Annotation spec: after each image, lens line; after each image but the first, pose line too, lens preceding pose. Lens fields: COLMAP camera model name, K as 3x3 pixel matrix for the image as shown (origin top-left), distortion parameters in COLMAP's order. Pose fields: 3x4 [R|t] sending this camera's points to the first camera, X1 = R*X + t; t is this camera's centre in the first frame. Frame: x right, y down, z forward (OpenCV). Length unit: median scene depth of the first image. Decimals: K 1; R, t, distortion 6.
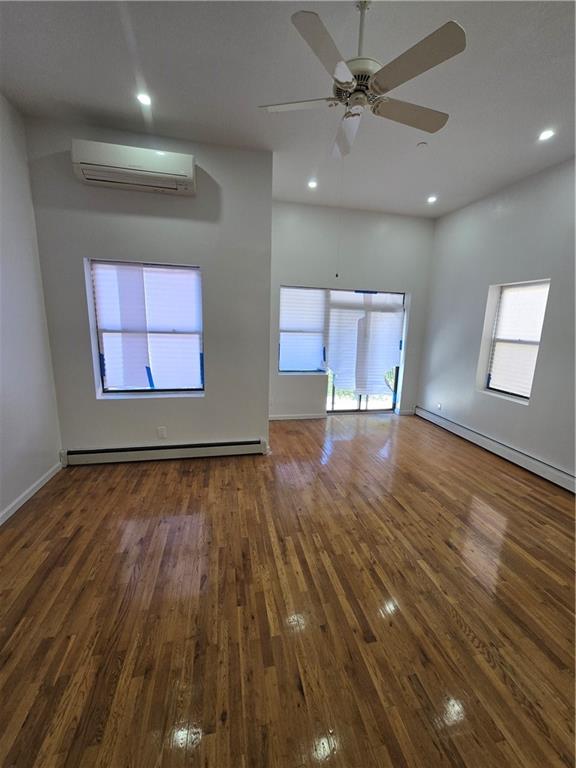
lens RADIAL K [[312.8, 0, 294.5], [0, 312.8, 383.6], [0, 0, 1]] dist [-0.001573, -0.000811]
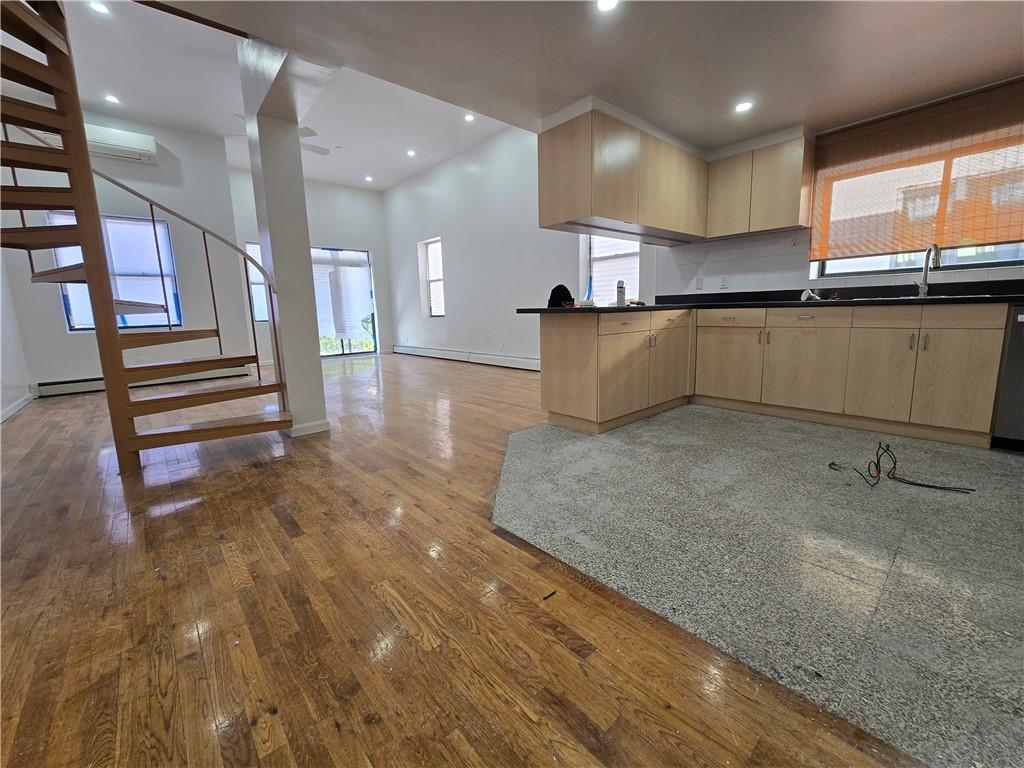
lens RADIAL K [[417.0, 0, 512.1], [0, 417.0, 374.7], [0, 0, 1]] dist [-0.001573, -0.000811]
pose [[0.873117, -0.130126, 0.469824, 0.034269], [0.148978, 0.988836, -0.002985, 0.399773], [-0.464191, 0.072600, 0.882755, -0.949553]]
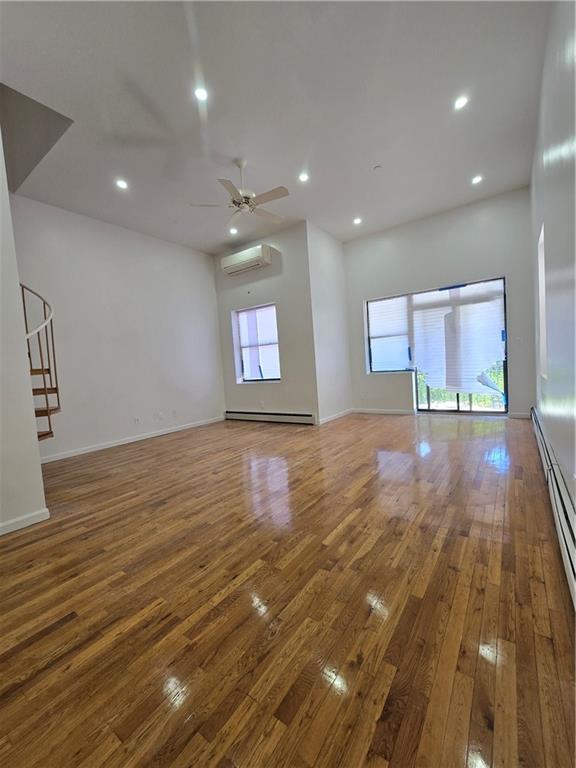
lens RADIAL K [[312.8, 0, 294.5], [0, 312.8, 383.6], [0, 0, 1]] dist [-0.001573, -0.000811]
pose [[0.673860, -0.031950, -0.738168, 0.896242], [-0.055204, 0.994095, -0.093422, 0.187485], [0.736794, 0.103703, 0.668117, 0.008018]]
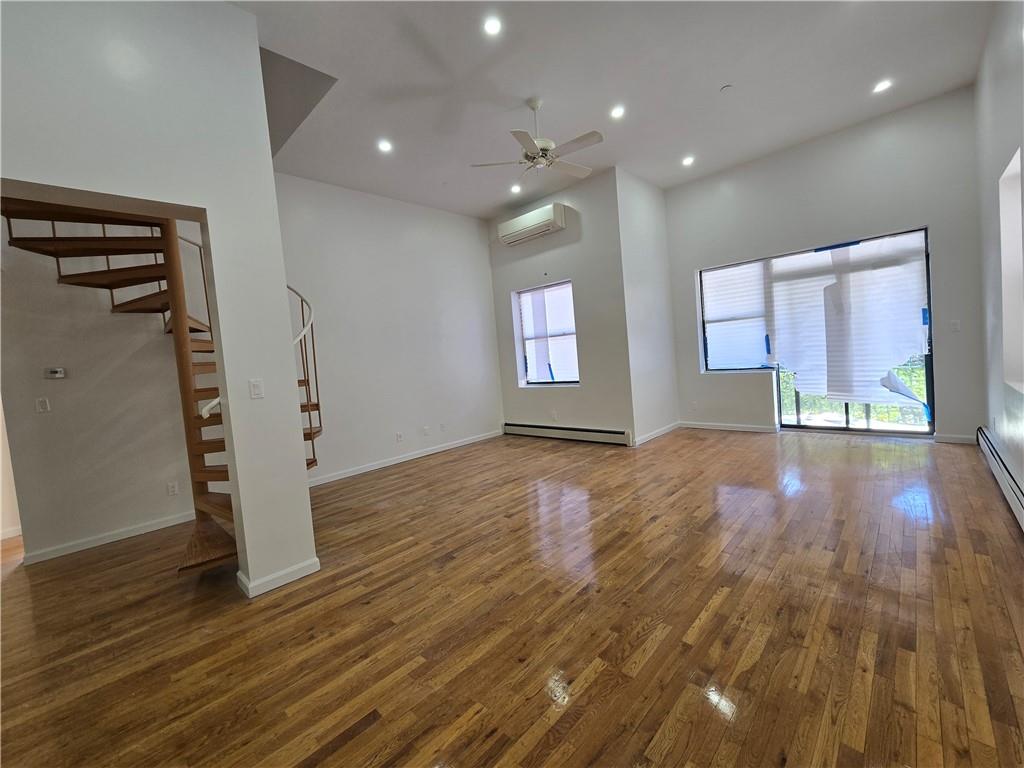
lens RADIAL K [[417.0, 0, 512.1], [0, 417.0, 374.7], [0, 0, 1]] dist [-0.001573, -0.000811]
pose [[0.547868, -0.038461, -0.835680, 0.852399], [-0.061362, 0.994404, -0.085995, 0.143690], [0.834311, 0.098393, 0.542442, -0.048806]]
